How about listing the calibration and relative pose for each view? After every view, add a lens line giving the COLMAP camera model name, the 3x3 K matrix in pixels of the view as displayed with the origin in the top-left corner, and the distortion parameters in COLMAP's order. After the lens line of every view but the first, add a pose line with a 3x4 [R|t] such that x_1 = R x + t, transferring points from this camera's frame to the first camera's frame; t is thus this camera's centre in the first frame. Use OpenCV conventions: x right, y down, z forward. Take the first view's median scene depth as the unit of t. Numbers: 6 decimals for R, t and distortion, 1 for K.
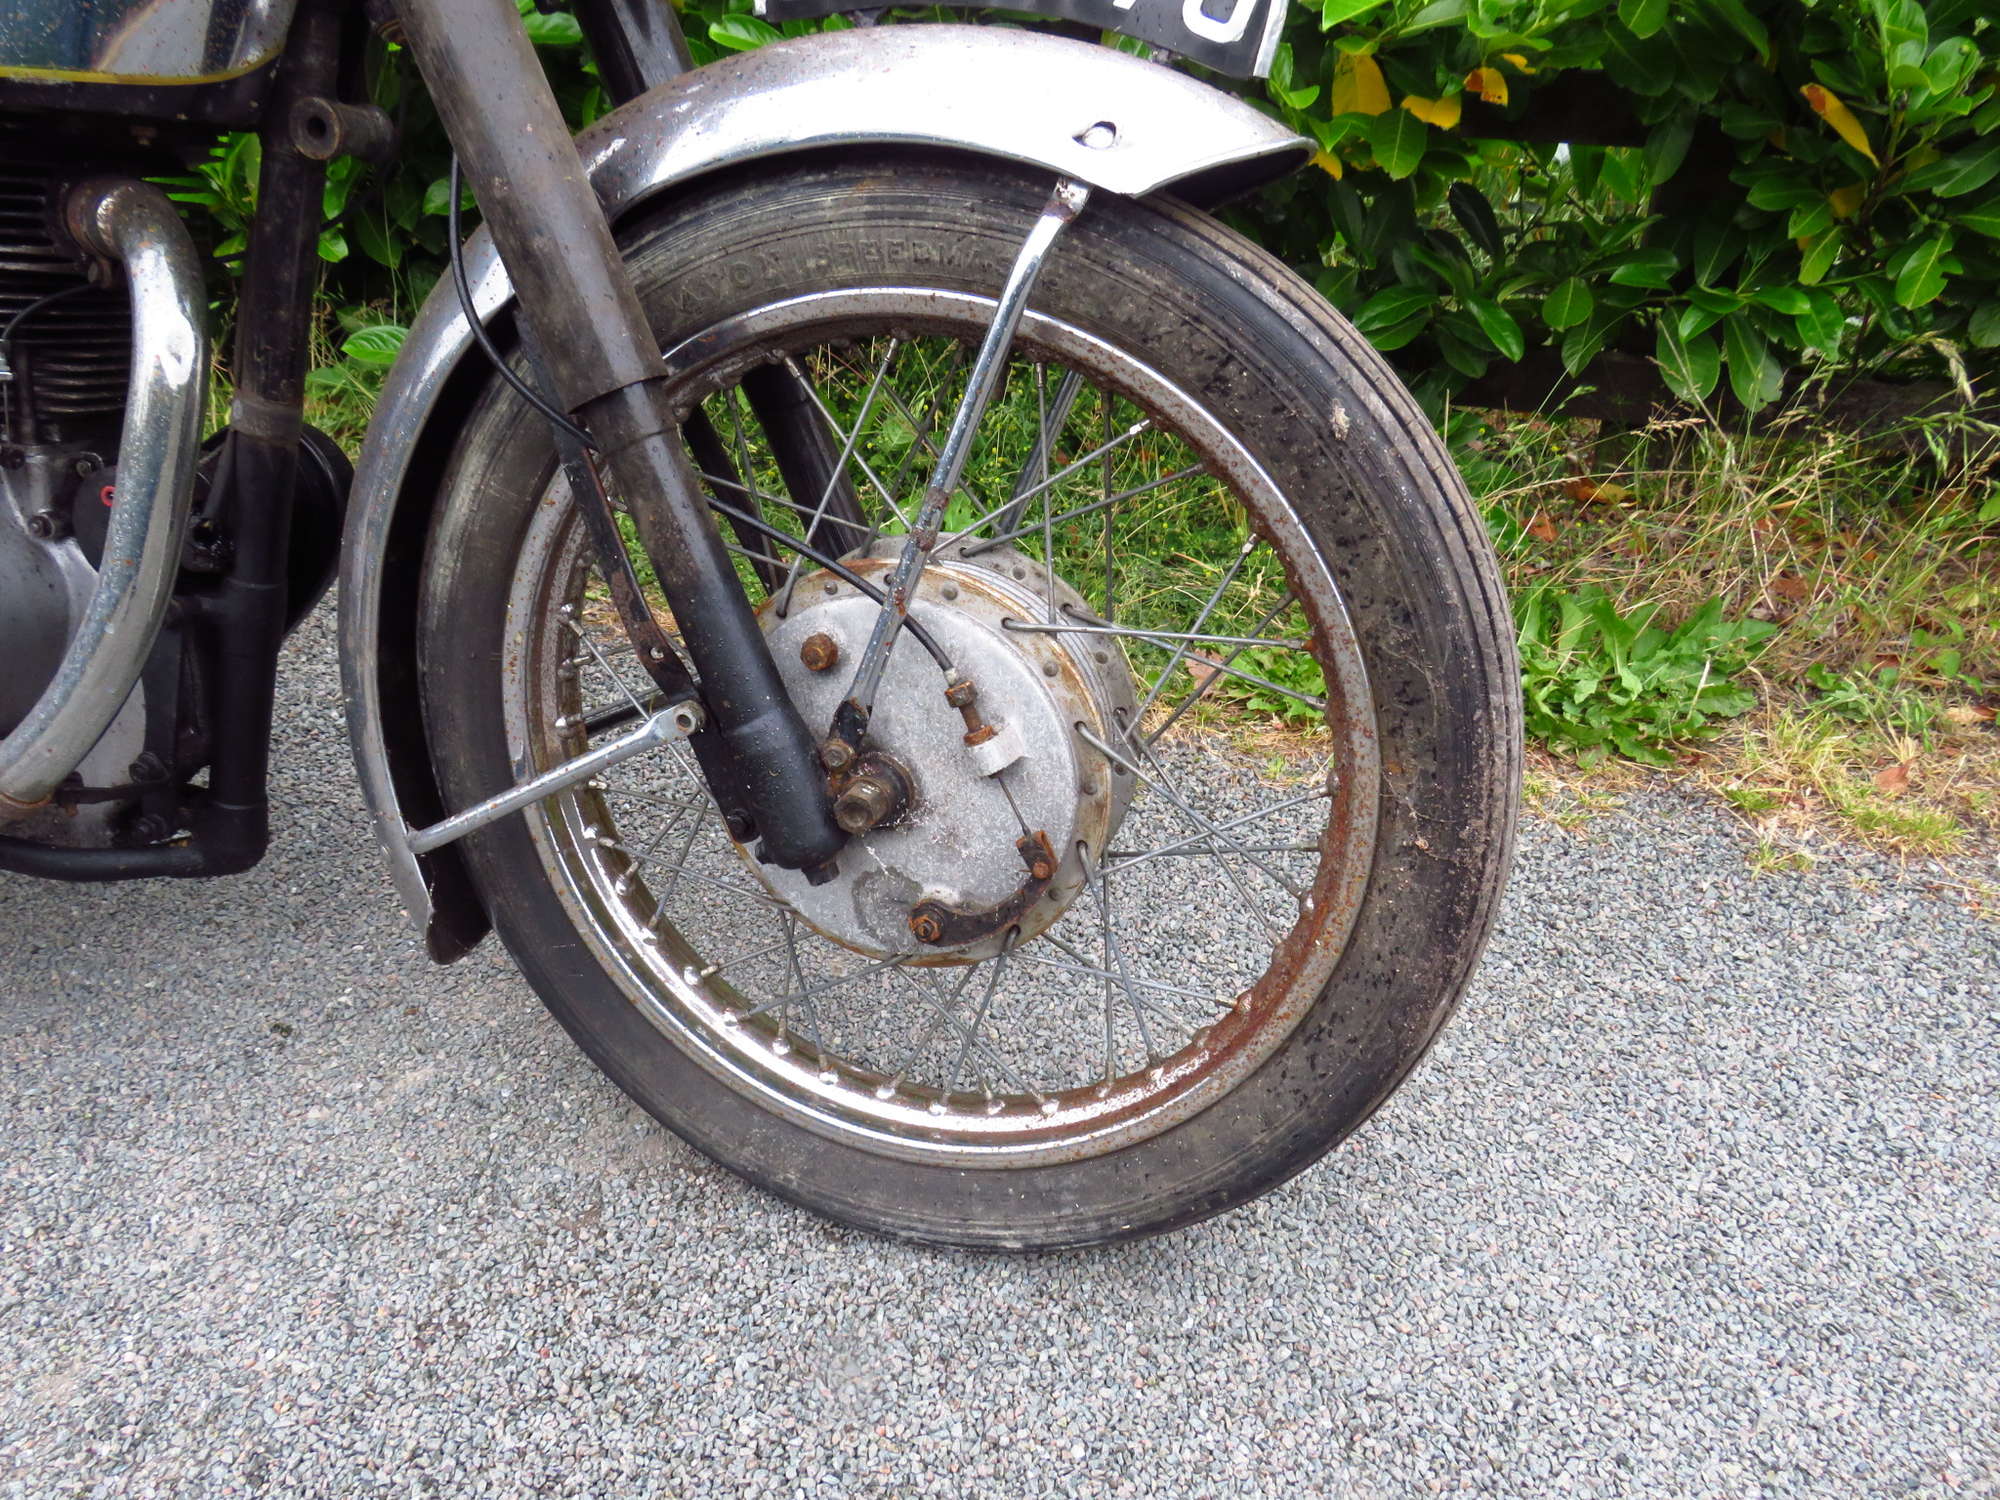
lens RADIAL K [[1508.1, 0, 993.0], [0, 1508.1, 747.4], [0, 0, 1]] dist [-0.043588, 0.014707]
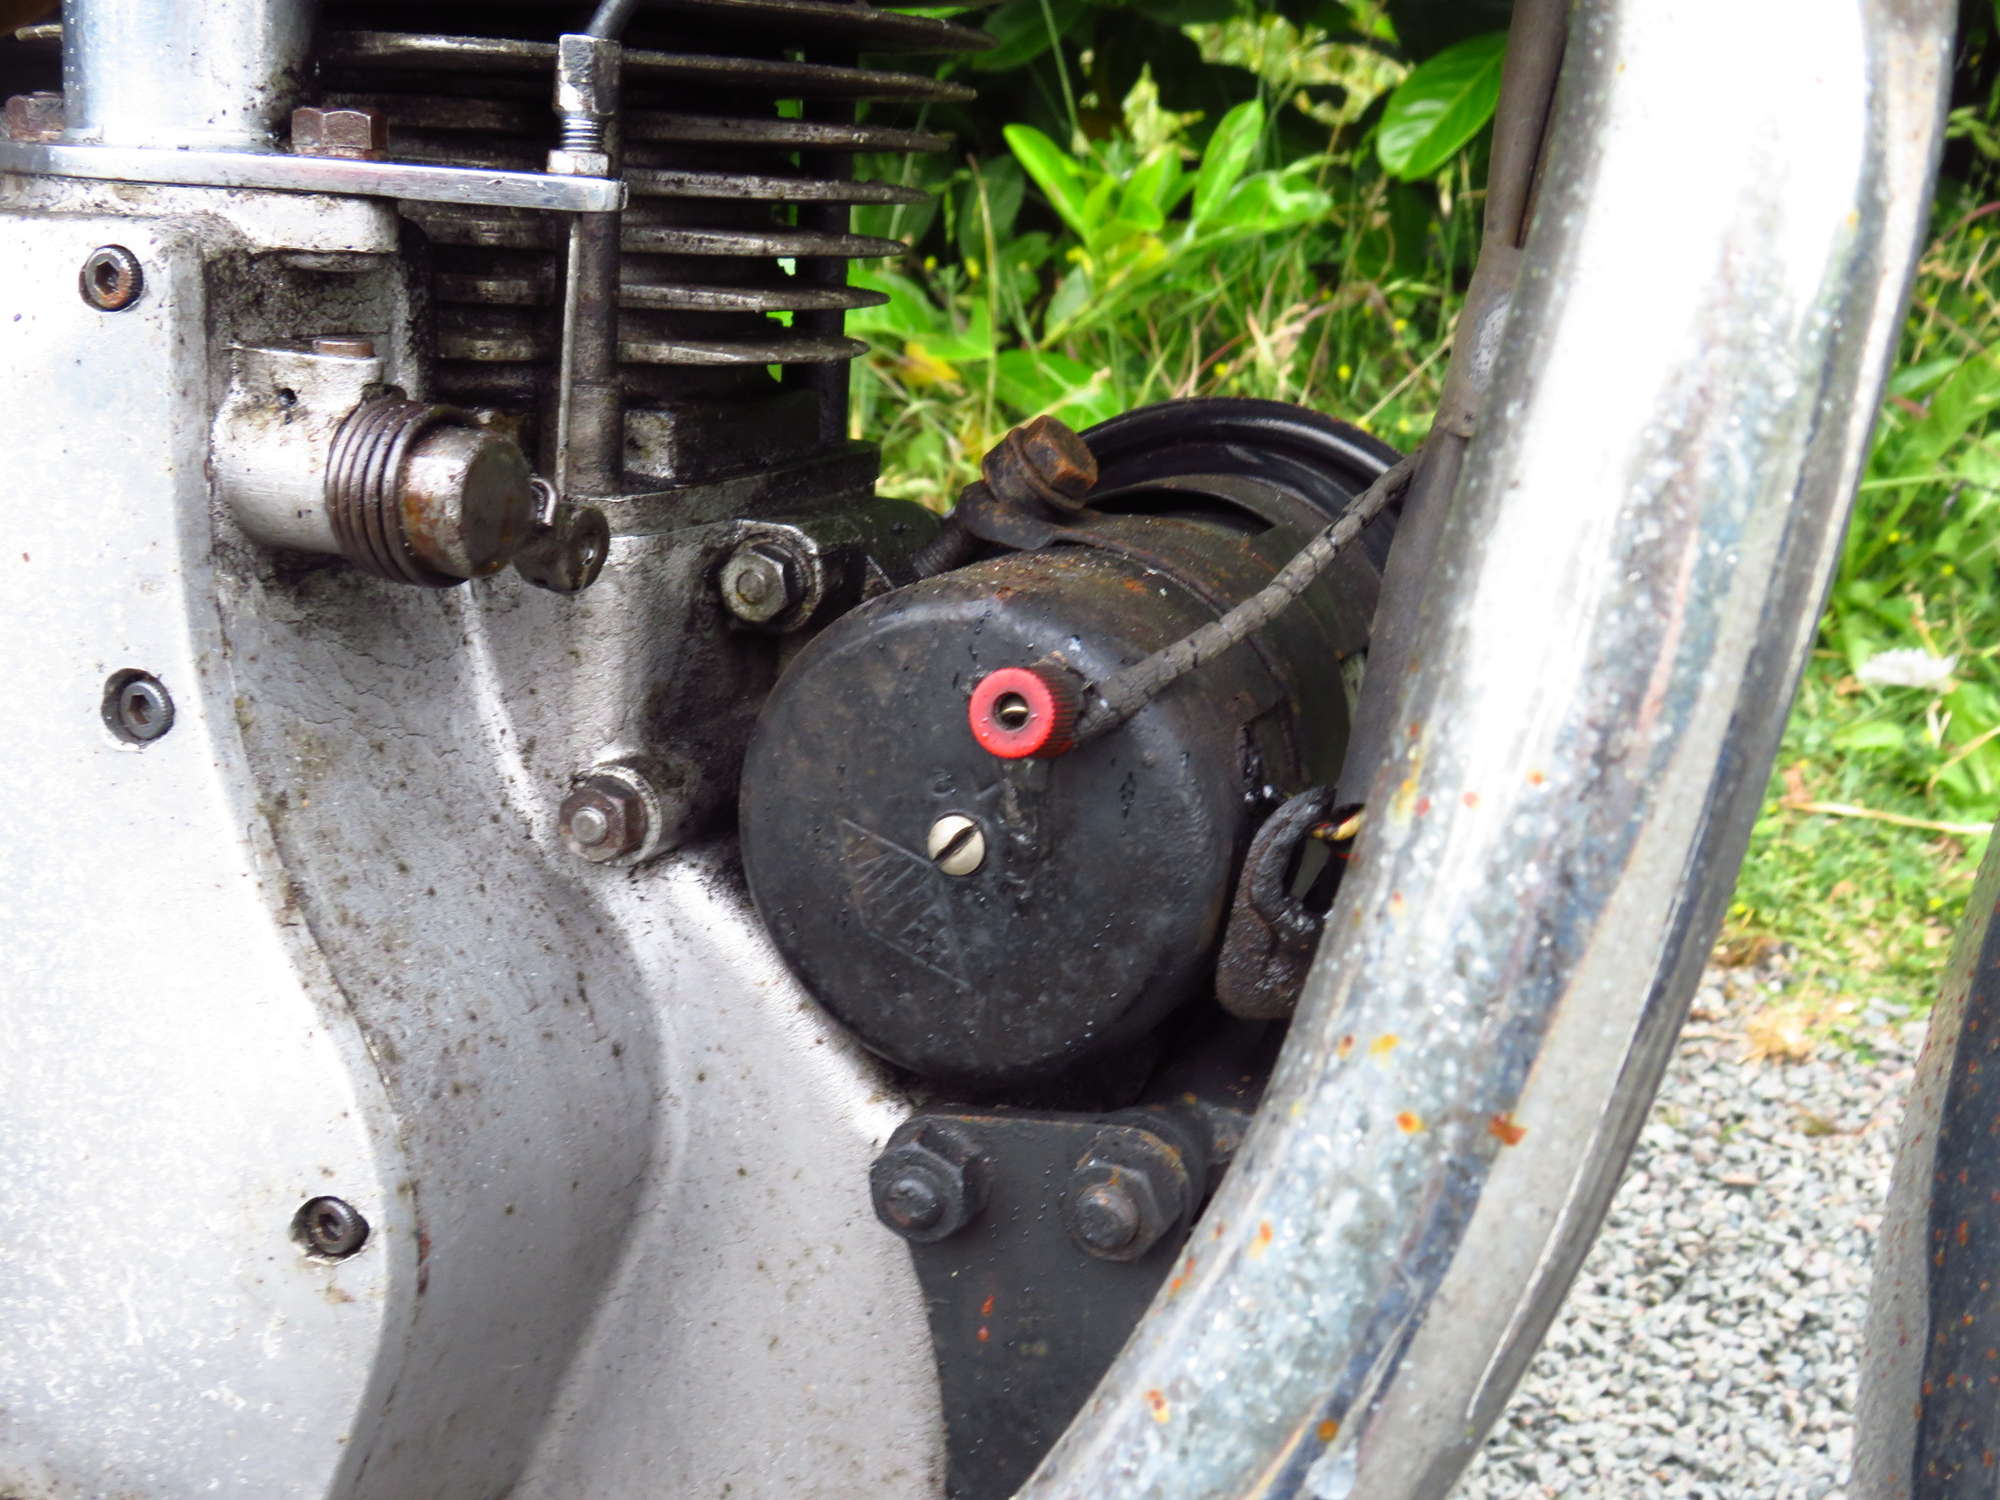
lens RADIAL K [[2373.4, 0, 999.1], [0, 2373.4, 744.3], [0, 0, 1]] dist [-0.076596, 0.030942]
pose [[0.992173, 0.002525, -0.124848, -0.552686], [-0.015712, 0.994374, -0.104754, -0.126619], [0.123881, 0.105896, 0.986630, 0.647934]]
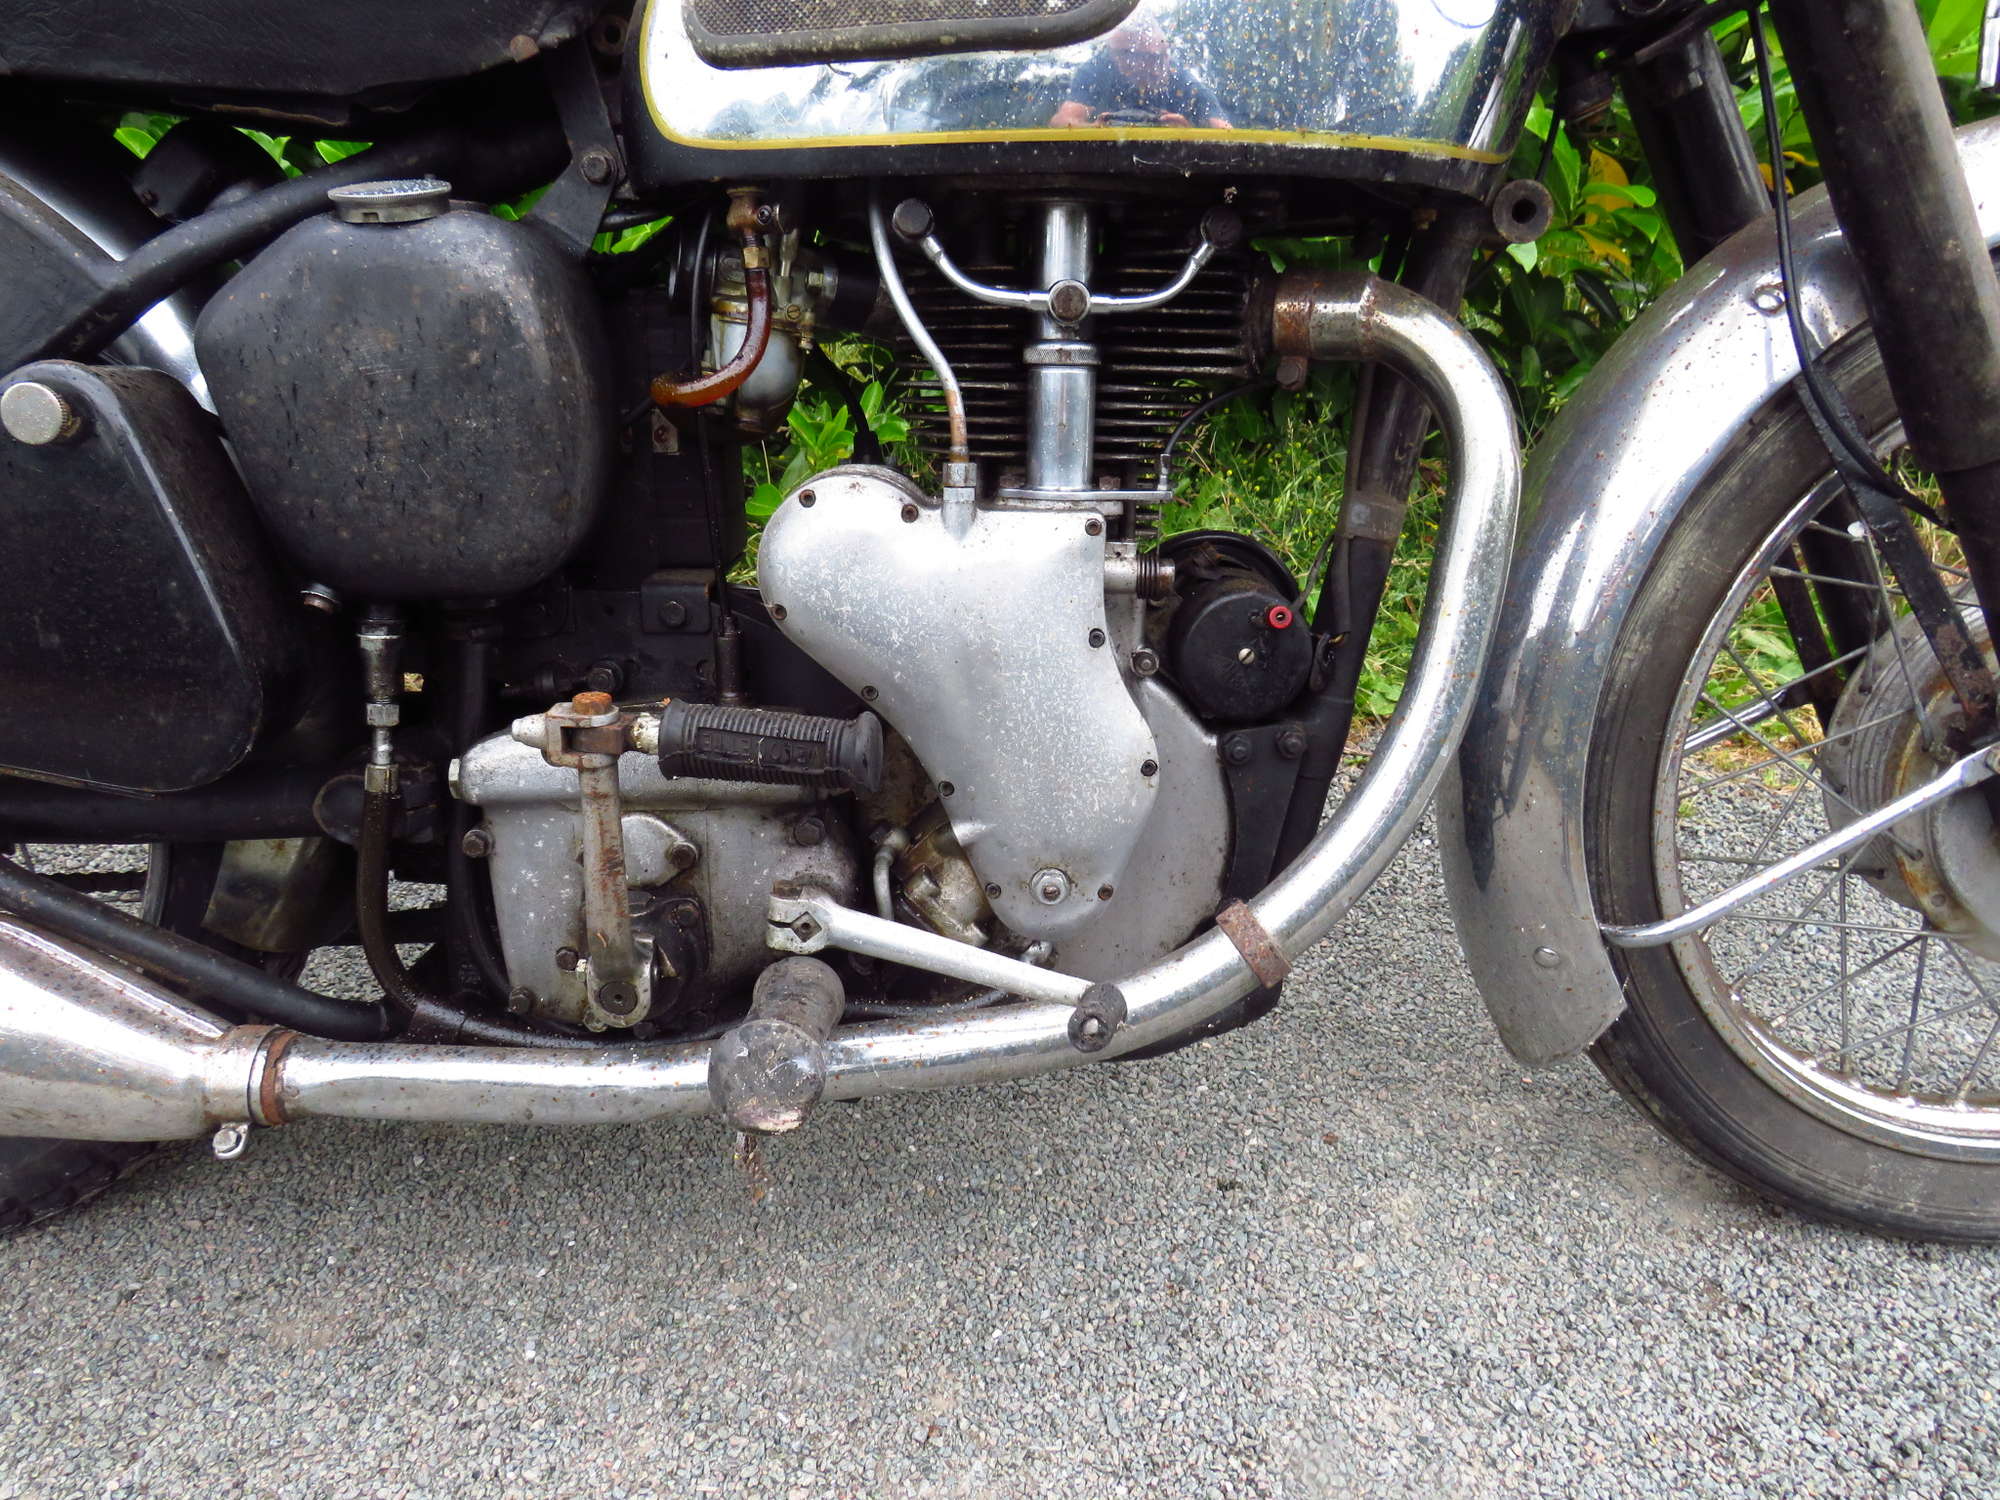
lens RADIAL K [[1408.4, 0, 1003.1], [0, 1408.4, 748.0], [0, 0, 1]] dist [-0.030584, 0.005939]
pose [[0.960356, -0.131785, 0.245659, -0.983299], [0.146870, 0.988175, -0.044046, -0.077039], [-0.236949, 0.078380, 0.968355, 0.212963]]
